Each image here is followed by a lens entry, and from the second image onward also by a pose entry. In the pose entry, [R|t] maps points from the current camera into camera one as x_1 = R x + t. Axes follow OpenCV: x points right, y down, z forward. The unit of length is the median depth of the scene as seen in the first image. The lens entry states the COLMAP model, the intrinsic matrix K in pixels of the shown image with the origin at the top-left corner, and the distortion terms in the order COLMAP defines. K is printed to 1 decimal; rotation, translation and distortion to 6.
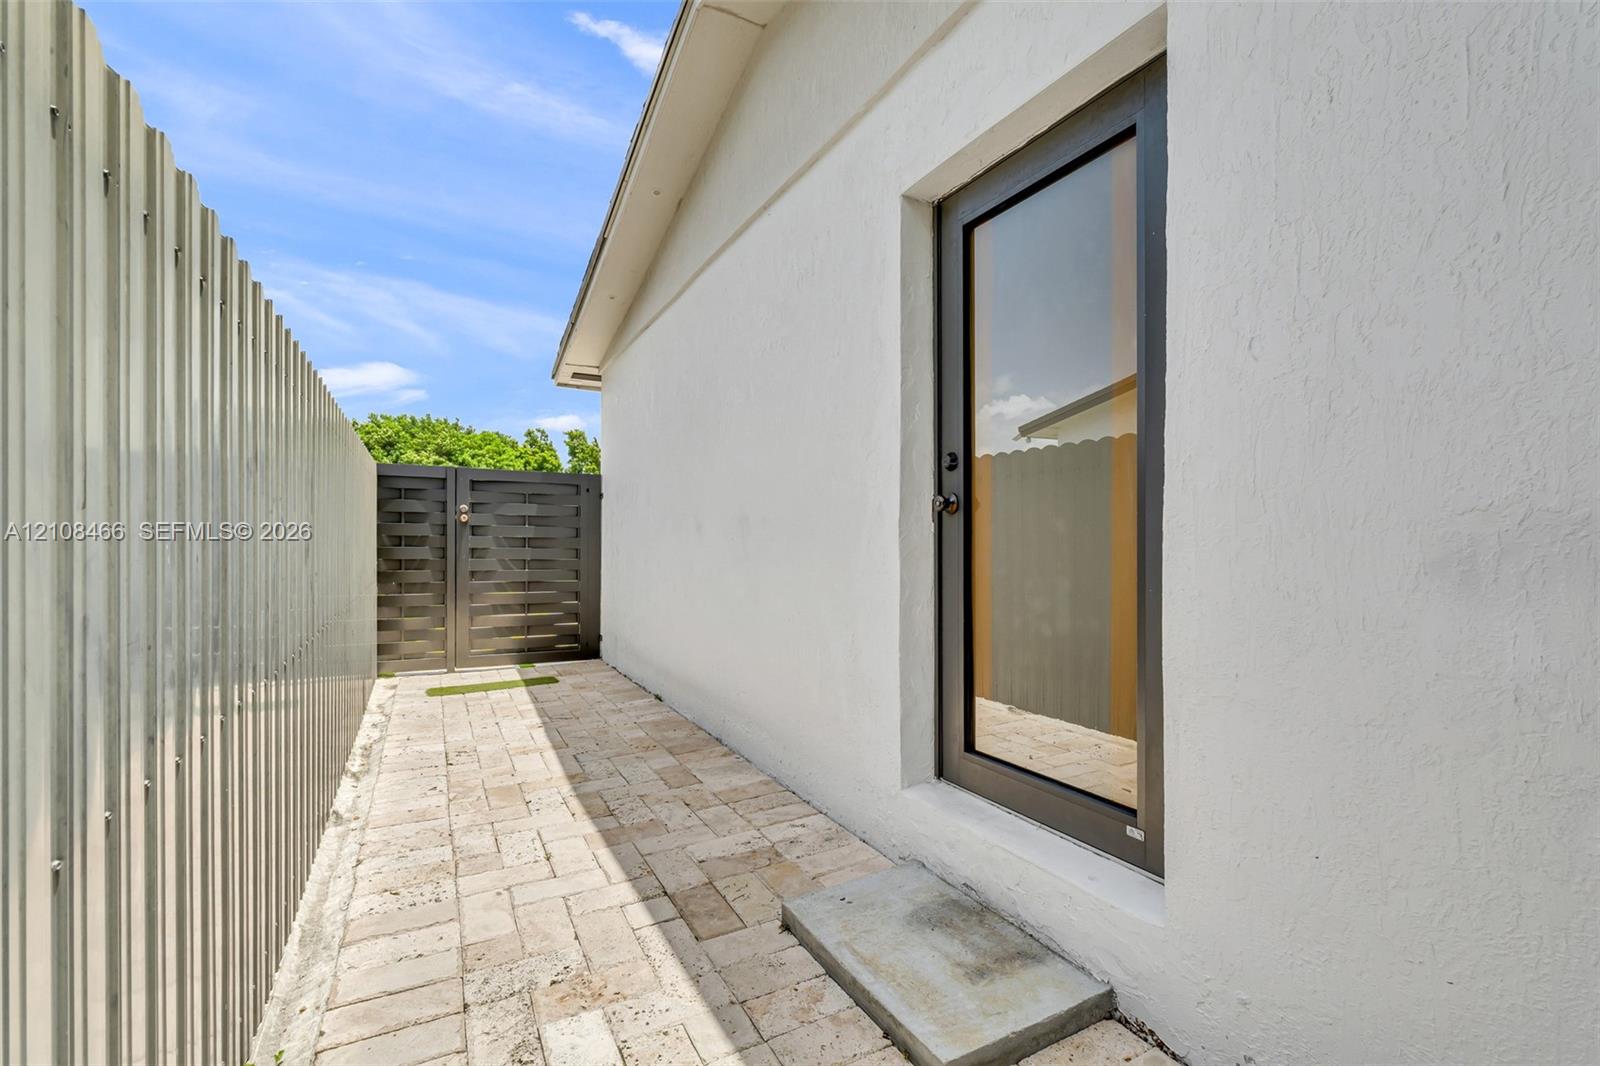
lens RADIAL K [[677.1, 0, 795.6], [0, 677.1, 540.1], [0, 0, 1]] dist [-0.001060, 0.000214]
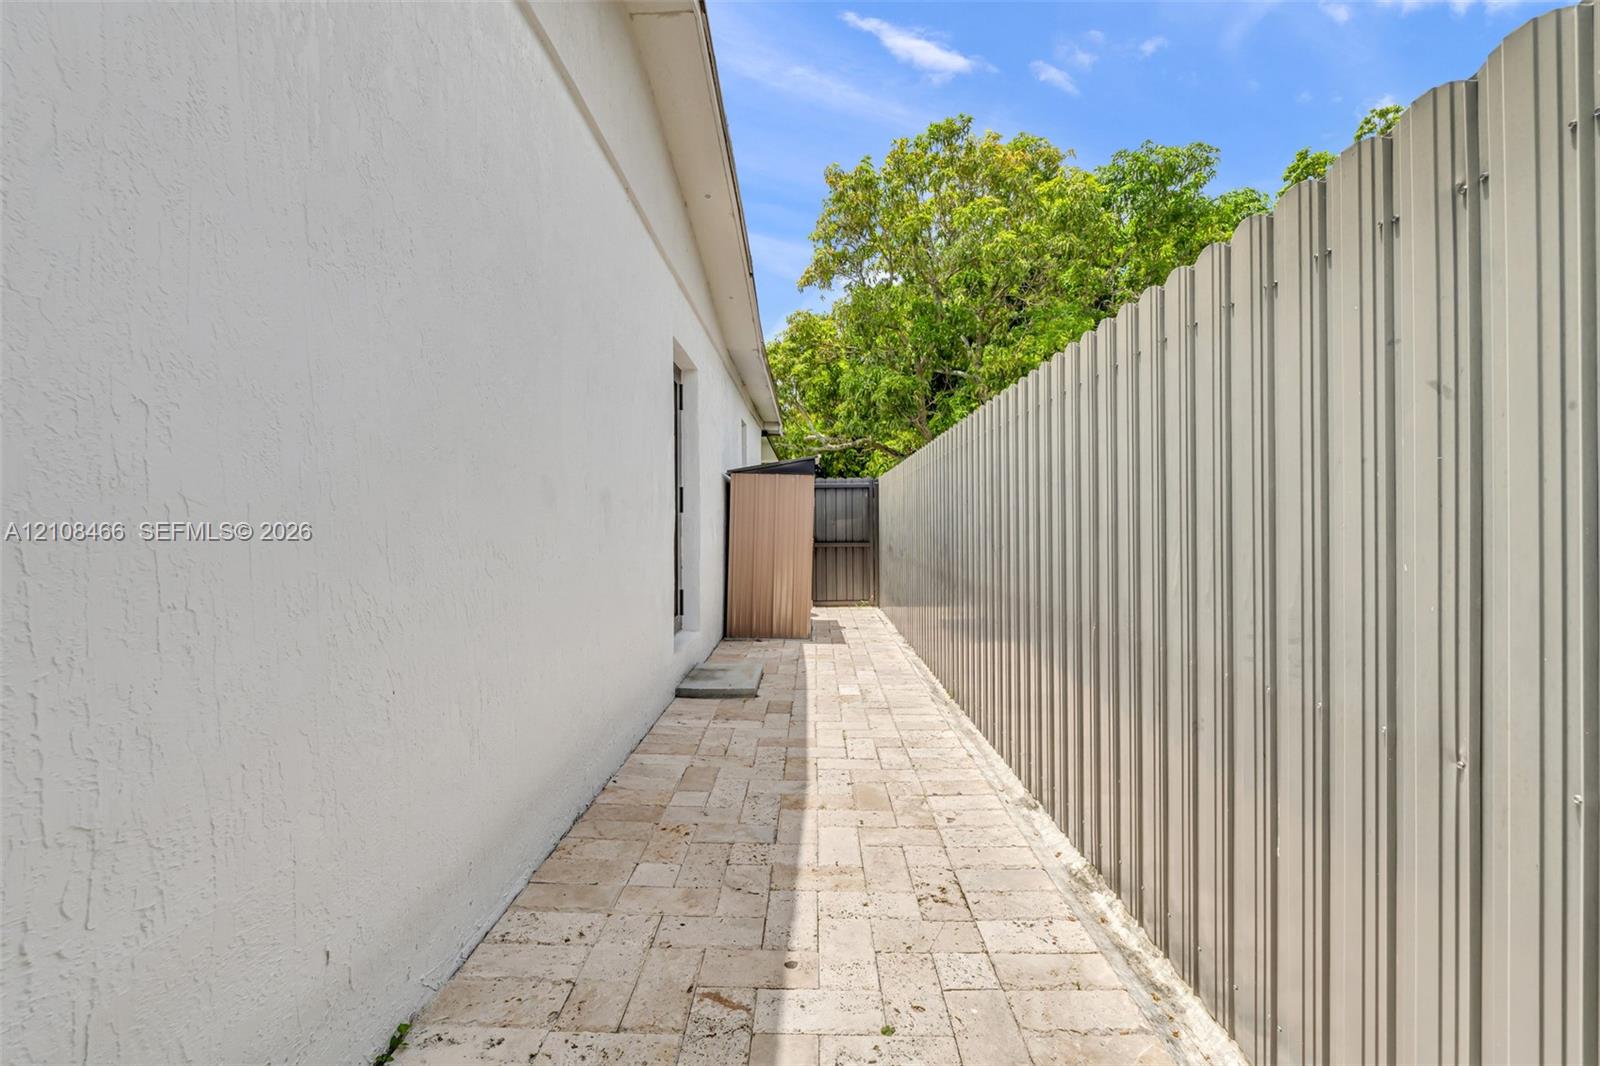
lens RADIAL K [[677.1, 0, 799.3], [0, 677.1, 524.6], [0, 0, 1]] dist [-0.001060, 0.000214]
pose [[-0.869089, -0.005360, 0.494627, -0.751447], [-0.004588, 0.999986, 0.002775, 0.001233], [-0.494635, 0.000143, -0.869101, 1.743106]]
